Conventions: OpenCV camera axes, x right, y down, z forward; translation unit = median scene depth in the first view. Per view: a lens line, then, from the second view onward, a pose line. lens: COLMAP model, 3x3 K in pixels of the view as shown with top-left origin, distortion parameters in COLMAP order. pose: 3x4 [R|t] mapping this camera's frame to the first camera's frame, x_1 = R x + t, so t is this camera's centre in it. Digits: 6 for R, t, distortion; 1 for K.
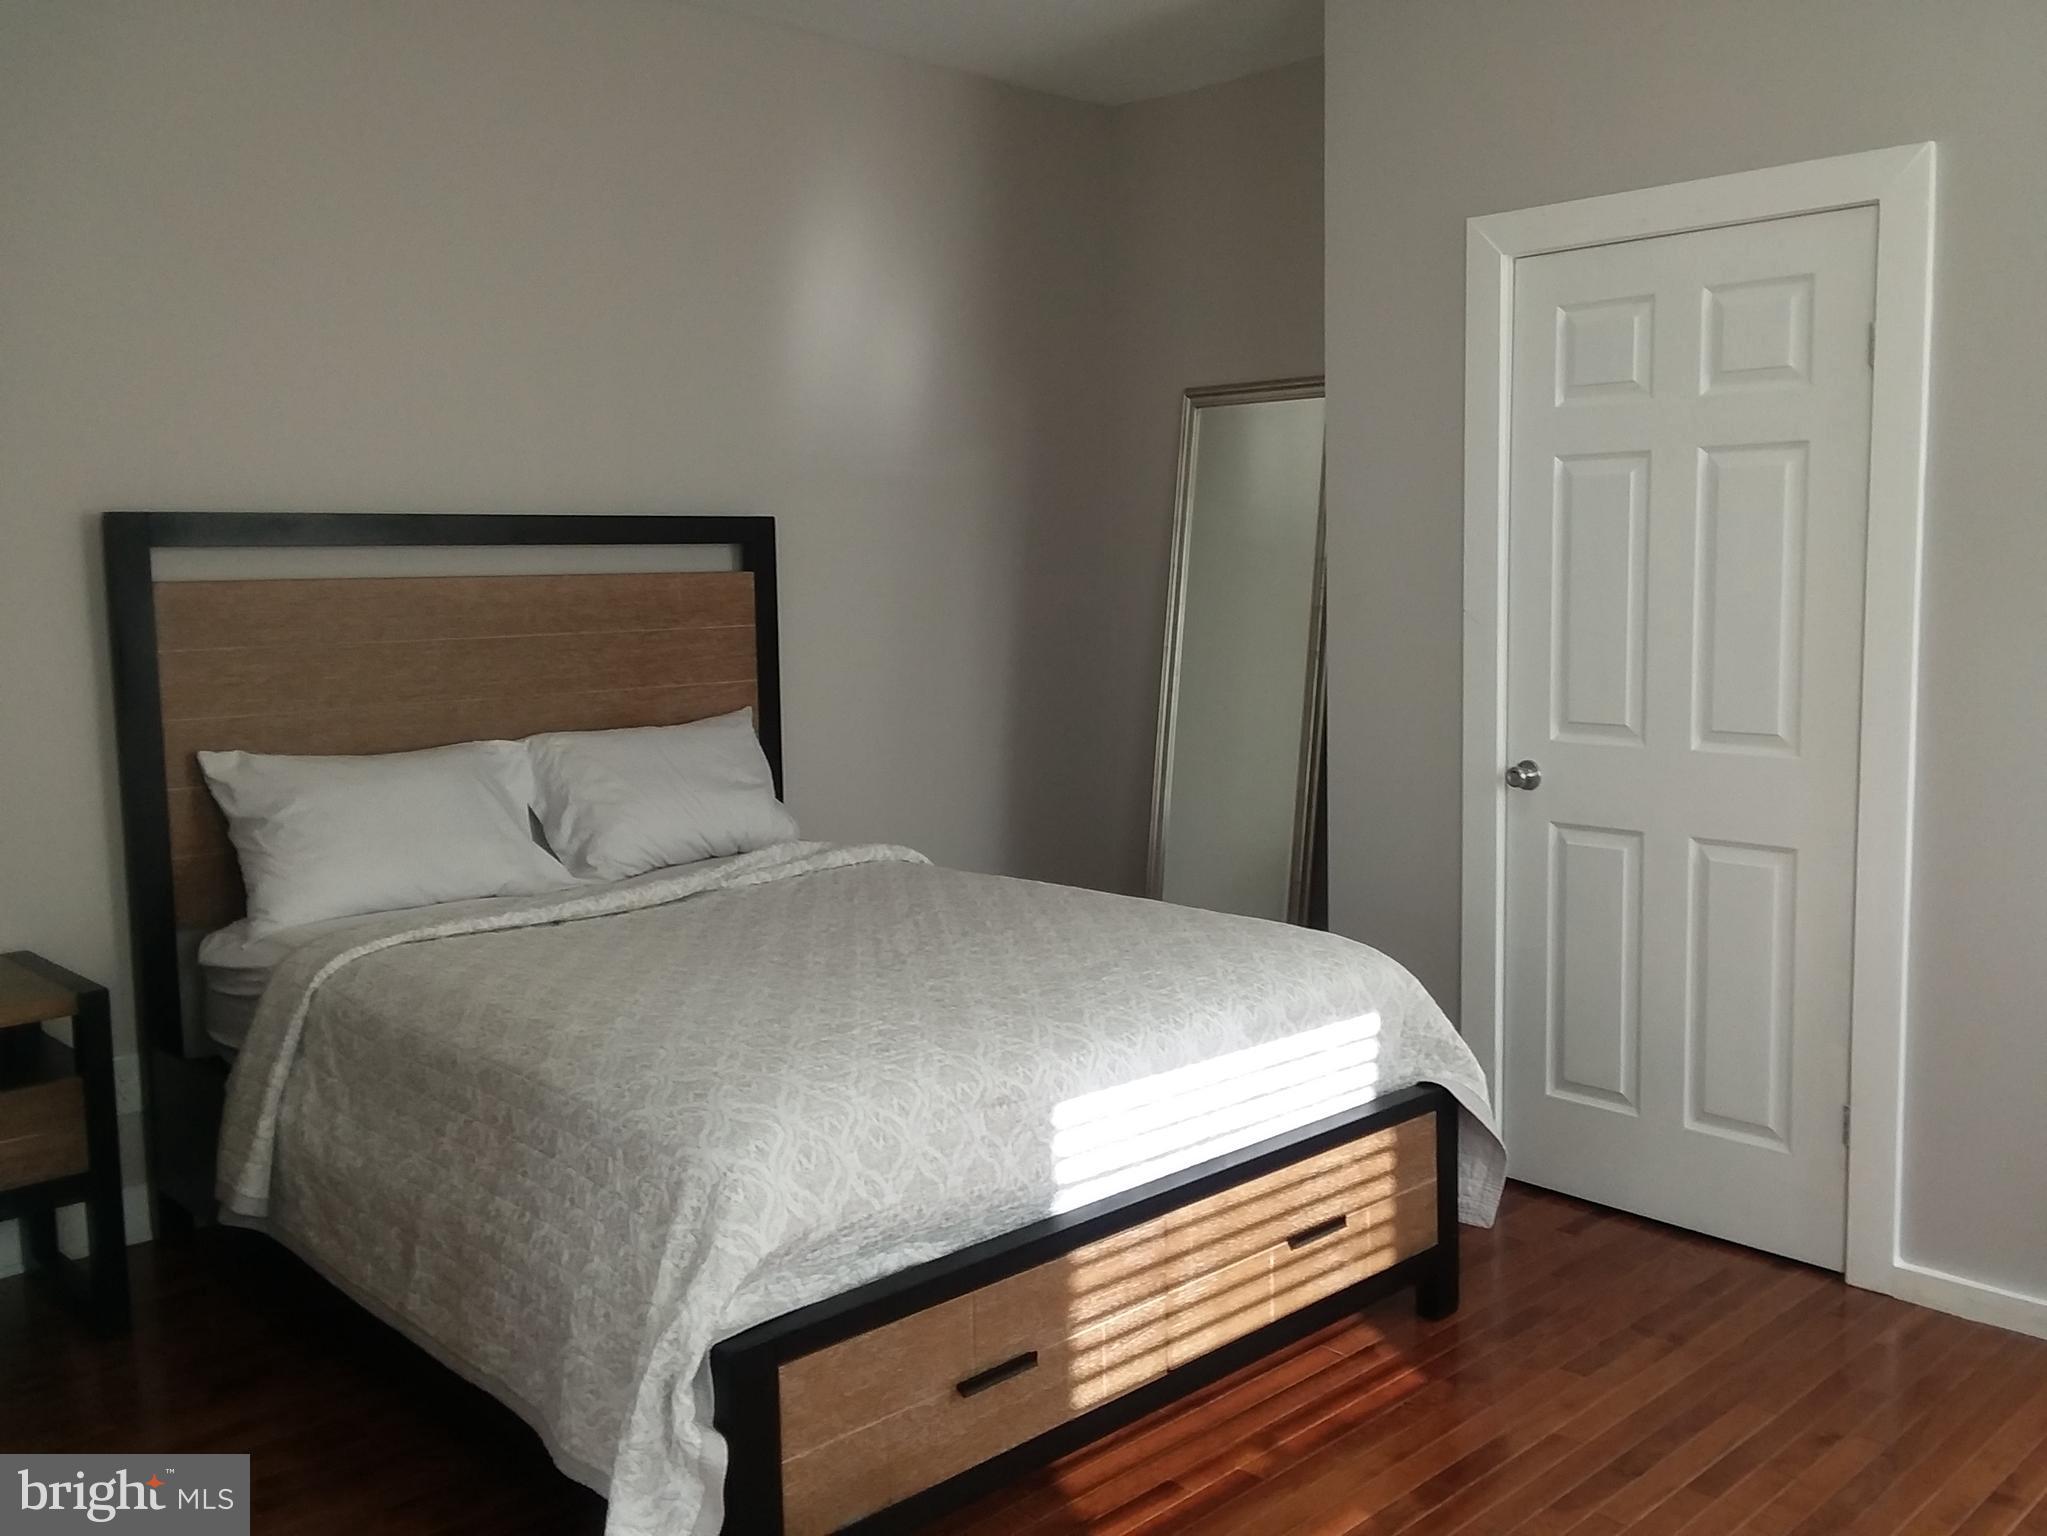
lens RADIAL K [[1832.4, 0, 1031.9], [0, 1832.4, 765.5], [0, 0, 1]] dist [0.056789, 0.013457]
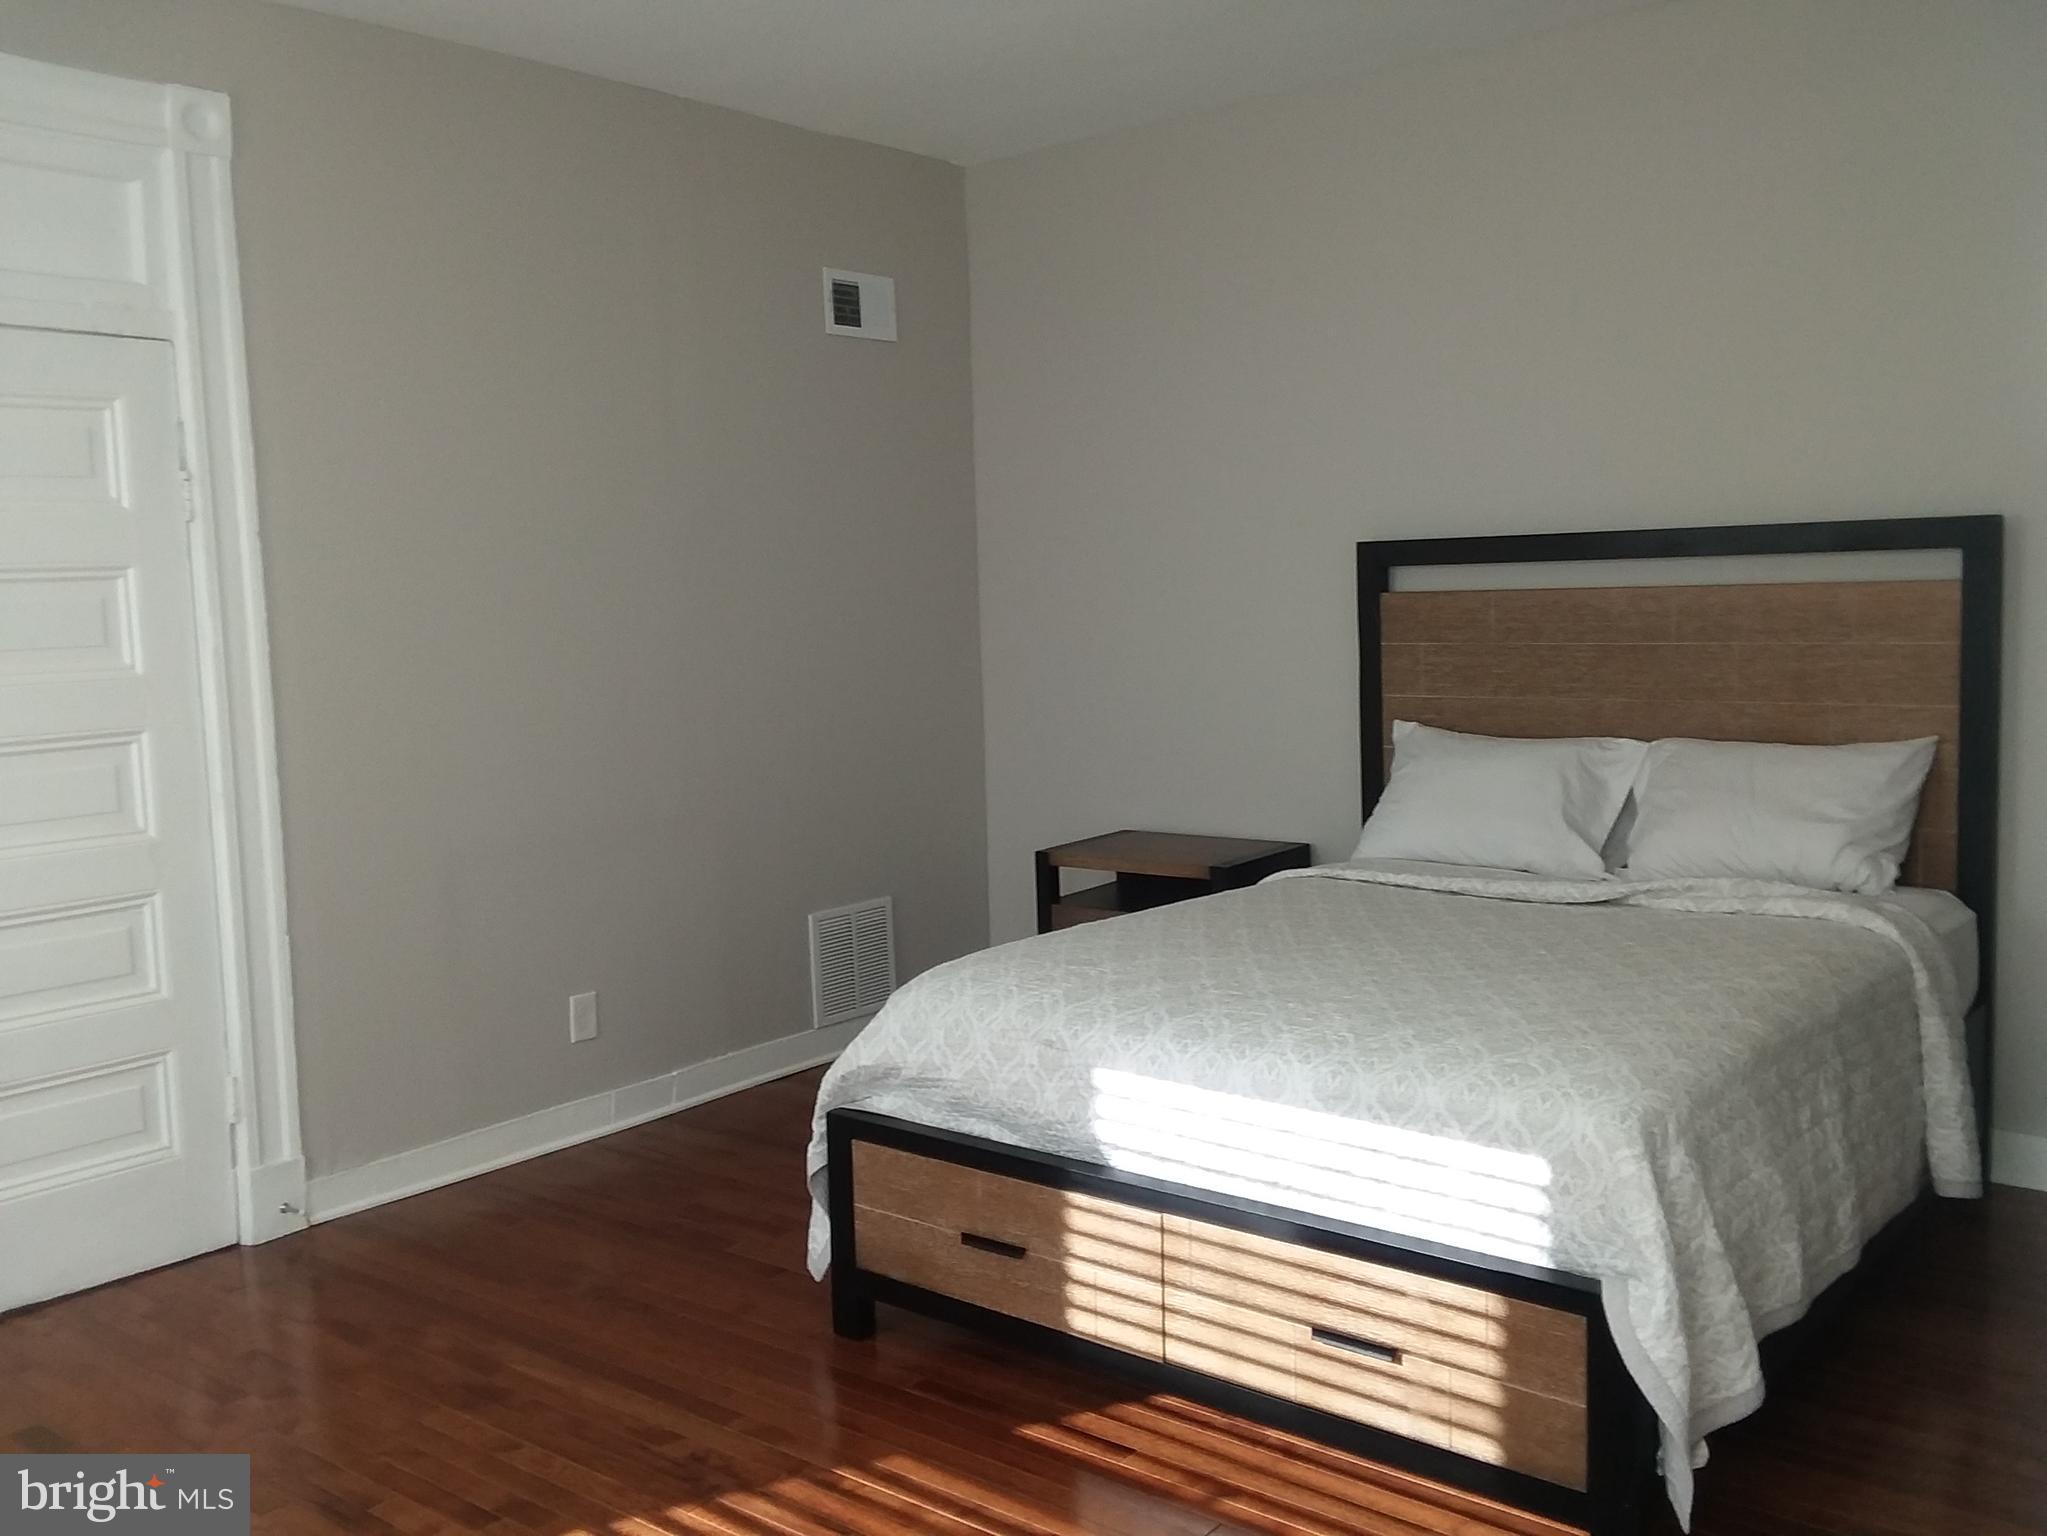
lens RADIAL K [[1832.4, 0, 1035.4], [0, 1832.4, 757.8], [0, 0, 1]] dist [0.056789, 0.013457]
pose [[0.116656, 0.105948, -0.987505, 1.061789], [-0.088485, 0.991449, 0.095918, -0.109485], [0.989223, 0.076190, 0.125033, 0.756886]]
